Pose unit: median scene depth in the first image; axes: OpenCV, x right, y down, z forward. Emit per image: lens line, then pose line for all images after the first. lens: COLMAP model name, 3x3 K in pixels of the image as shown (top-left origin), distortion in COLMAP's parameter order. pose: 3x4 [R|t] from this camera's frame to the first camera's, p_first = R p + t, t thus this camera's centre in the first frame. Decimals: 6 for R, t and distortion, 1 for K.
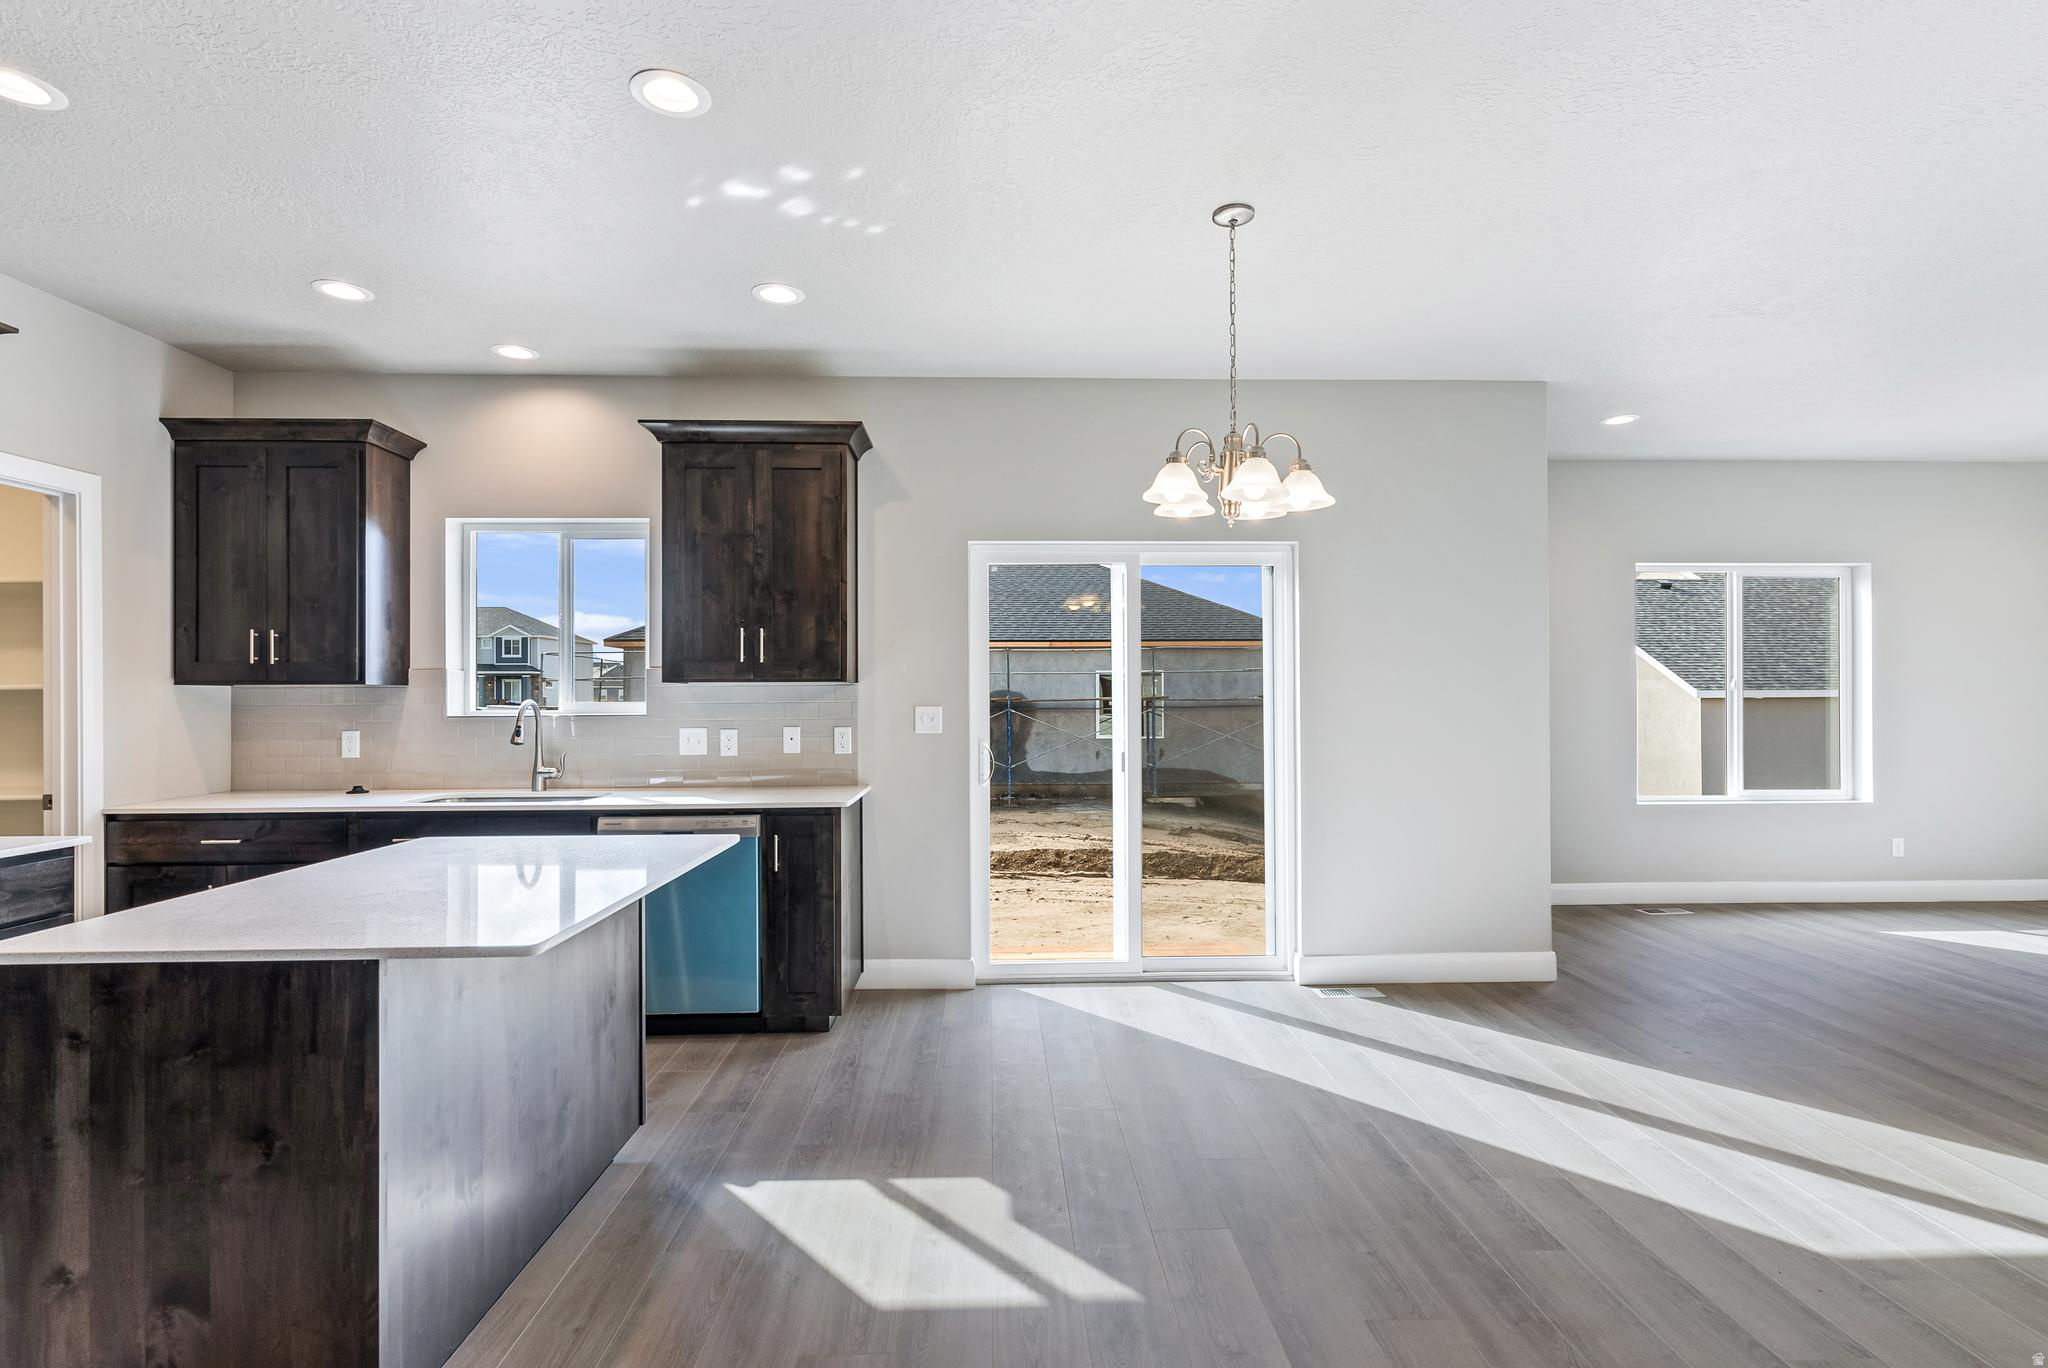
lens RADIAL K [[981.5, 0, 1013.7], [0, 981.5, 692.0], [0, 0, 1]] dist [0.002764, -0.000461]
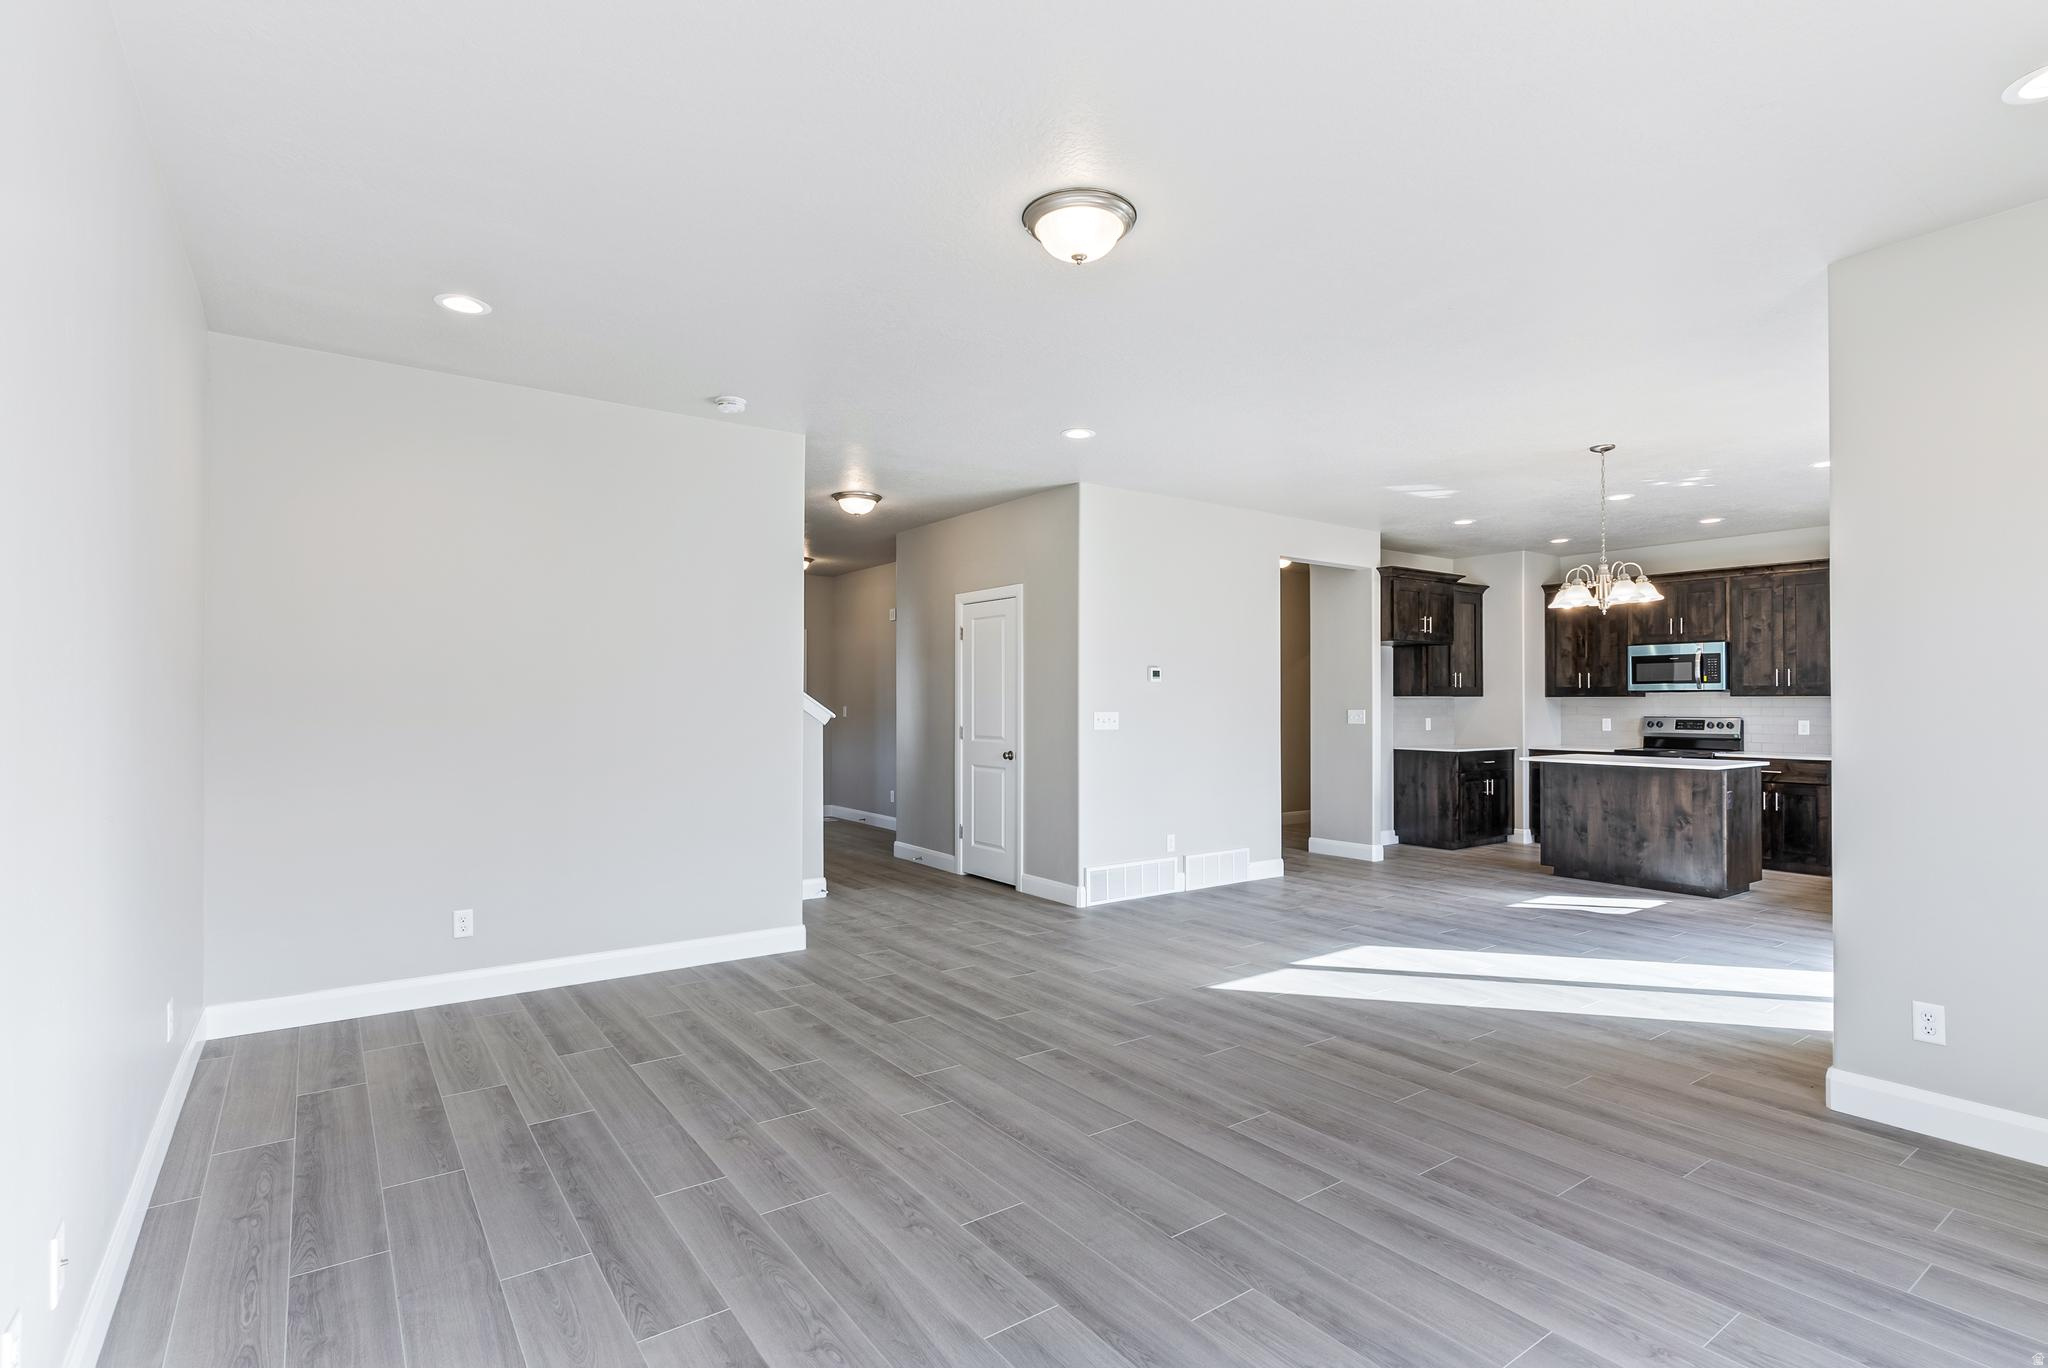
lens RADIAL K [[981.5, 0, 1018.6], [0, 981.5, 689.0], [0, 0, 1]] dist [0.002764, -0.000461]
pose [[-0.835393, -0.003552, -0.549641, 1.578605], [0.006093, 0.999858, -0.015722, -0.001761], [0.549619, -0.016483, -0.835253, 1.407027]]
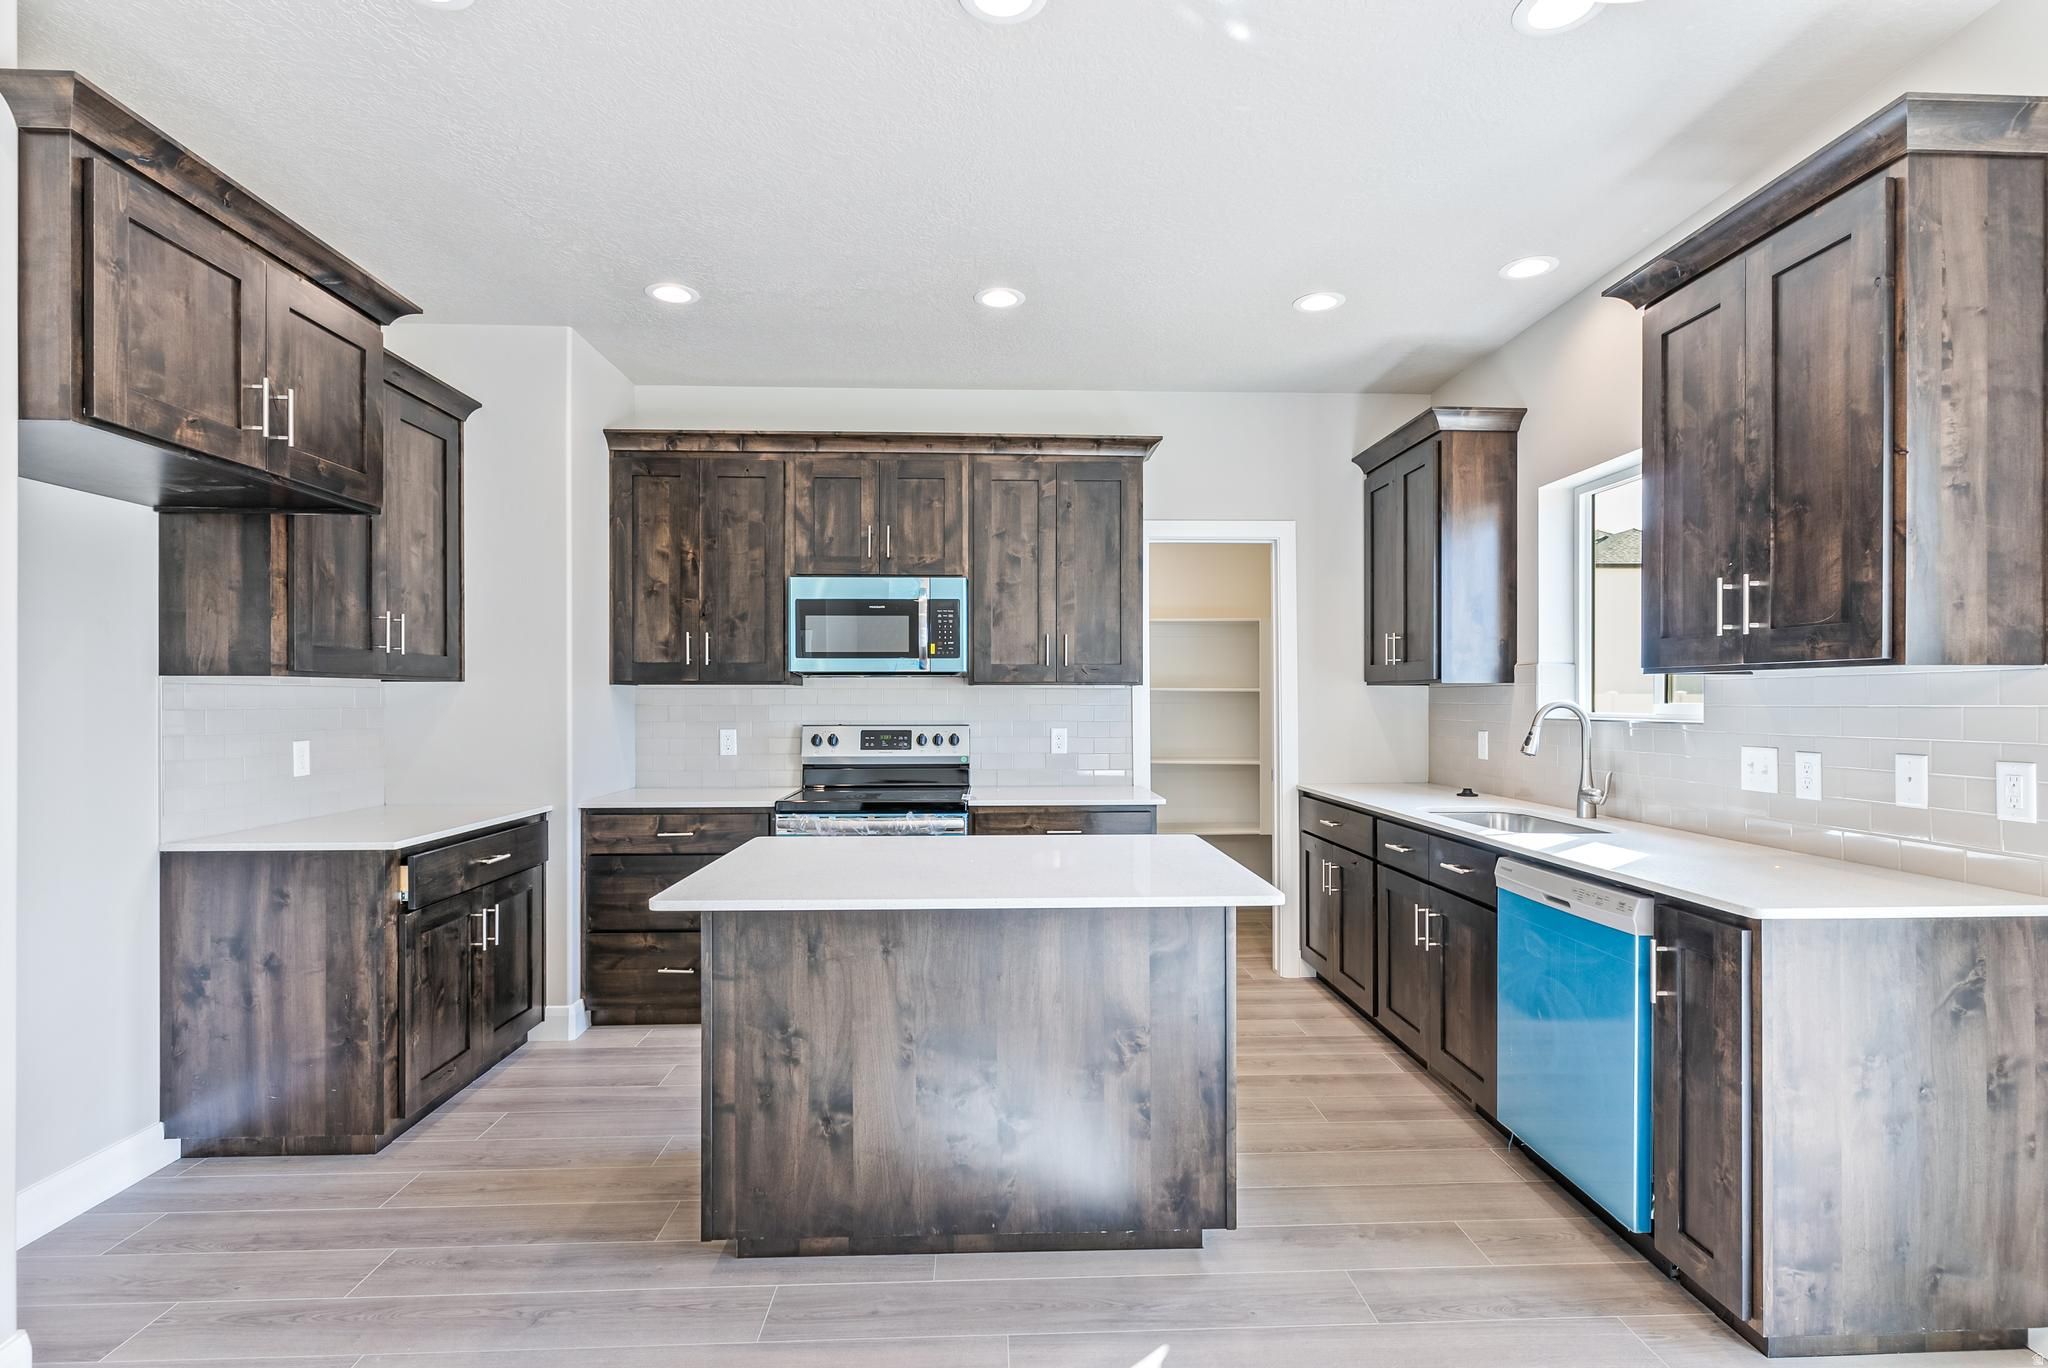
lens RADIAL K [[981.5, 0, 1034.6], [0, 981.5, 701.8], [0, 0, 1]] dist [0.002764, -0.000461]
pose [[0.014306, 0.007068, -0.999873, 0.294280], [0.005956, 0.999957, 0.007154, 0.001451], [0.999880, -0.006057, 0.014263, 0.580588]]
